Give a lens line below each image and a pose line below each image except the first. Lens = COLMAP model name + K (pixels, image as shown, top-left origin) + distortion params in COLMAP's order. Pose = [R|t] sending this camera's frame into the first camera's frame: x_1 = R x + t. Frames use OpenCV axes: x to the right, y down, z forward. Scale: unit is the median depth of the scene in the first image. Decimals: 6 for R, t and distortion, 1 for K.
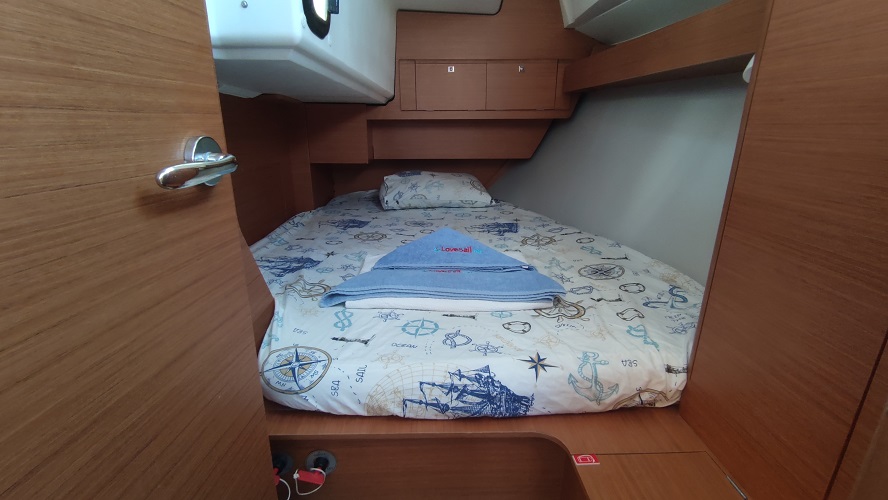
lens RADIAL K [[395.5, 0, 444.0], [0, 395.5, 250.0], [0, 0, 1]] dist [-0.000029, -0.000013]
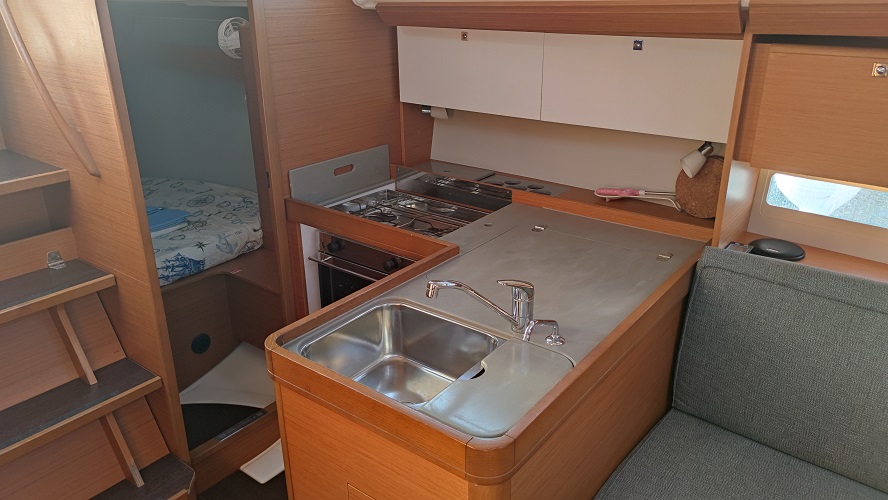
lens RADIAL K [[643.4, 0, 444.0], [0, 643.4, 250.0], [0, 0, 1]] dist [-0.001063, -0.000826]
pose [[0.622854, -0.293293, 0.725281, -1.384398], [0.232196, 0.954598, 0.186622, -0.019258], [-0.747087, 0.052169, 0.662676, -2.125661]]
